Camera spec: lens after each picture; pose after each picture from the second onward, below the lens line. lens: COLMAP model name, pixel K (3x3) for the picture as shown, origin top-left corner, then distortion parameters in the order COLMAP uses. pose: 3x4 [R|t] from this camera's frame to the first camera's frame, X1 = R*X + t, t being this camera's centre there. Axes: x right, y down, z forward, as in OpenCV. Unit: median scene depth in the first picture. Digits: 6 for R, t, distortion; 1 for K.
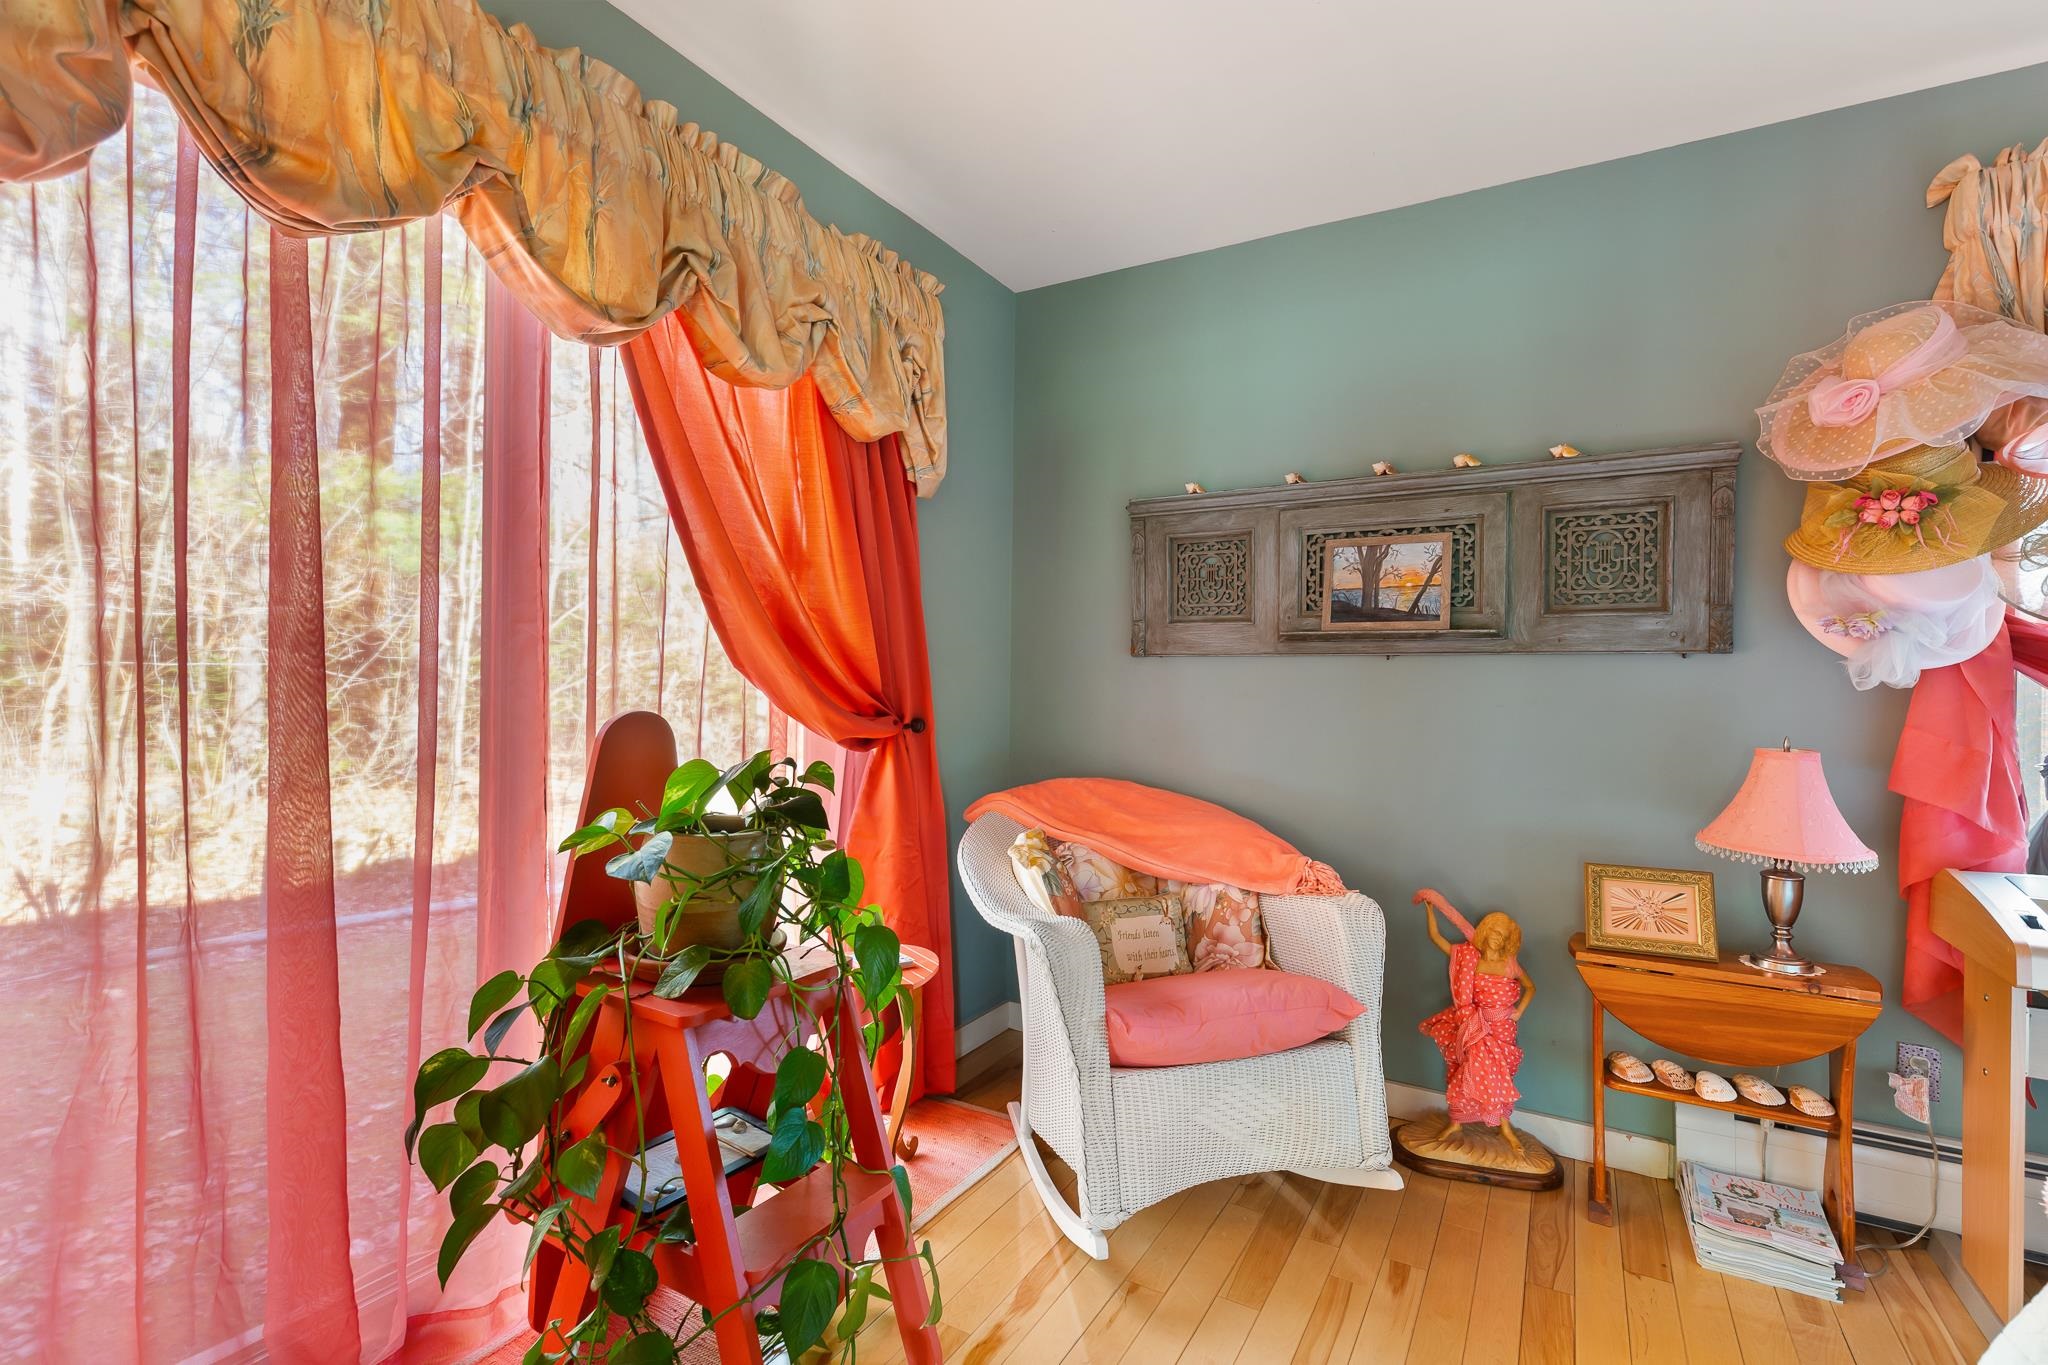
lens RADIAL K [[938.2, 0, 1018.5], [0, 938.2, 704.6], [0, 0, 1]] dist [0.000166, -0.001829]
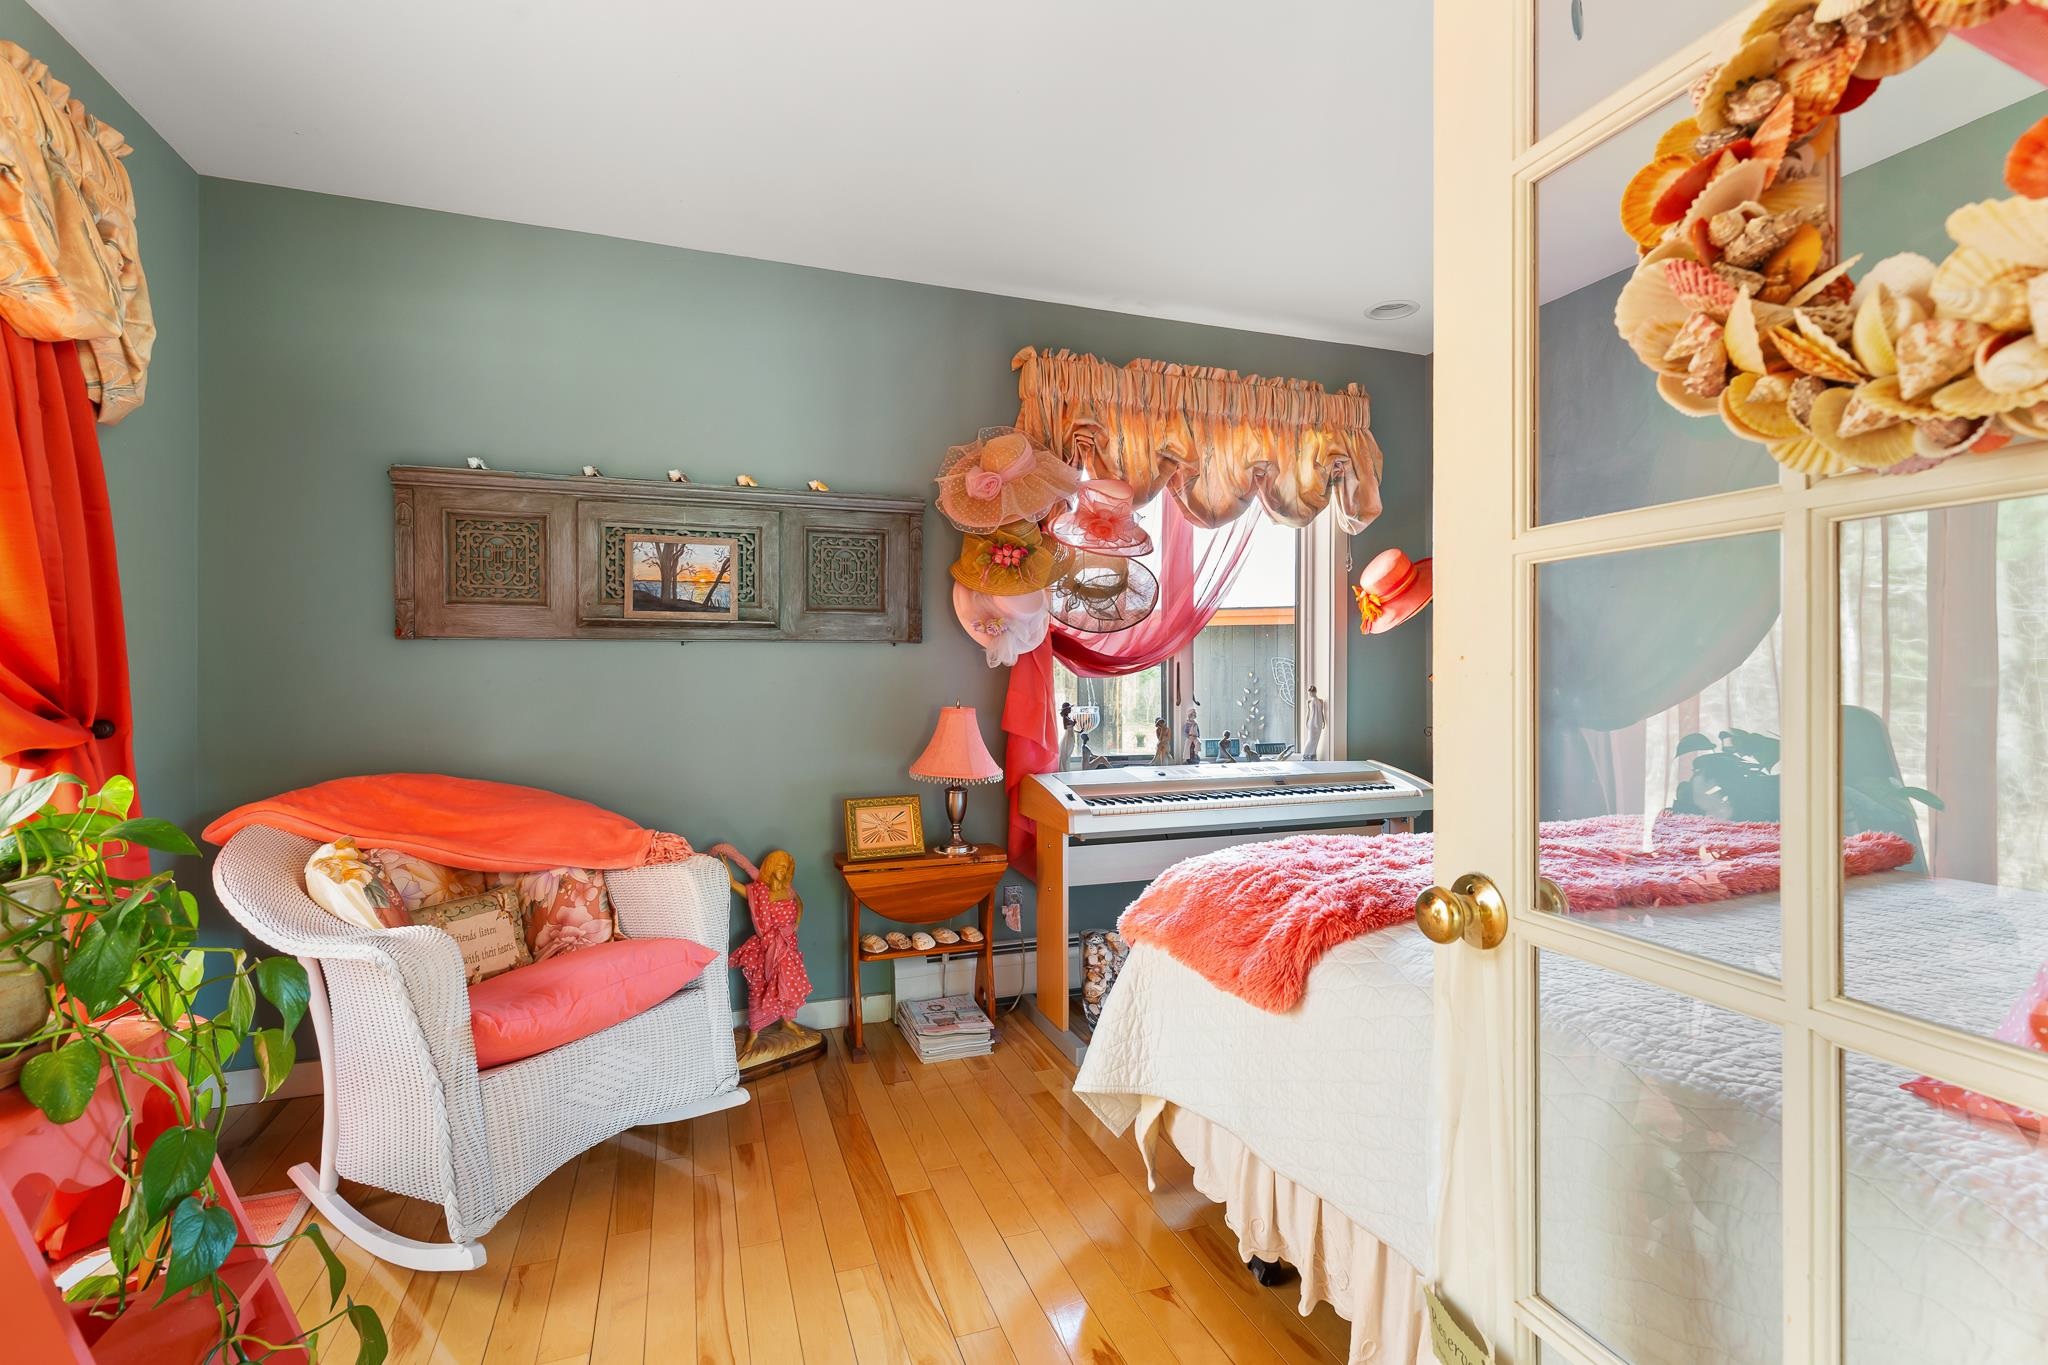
lens RADIAL K [[938.2, 0, 1018.5], [0, 938.2, 704.6], [0, 0, 1]] dist [0.000166, -0.001829]
pose [[0.631811, -0.042671, 0.773947, -0.263347], [0.026422, 0.999089, 0.033515, -0.003946], [-0.774672, -0.000725, 0.632363, -0.034820]]
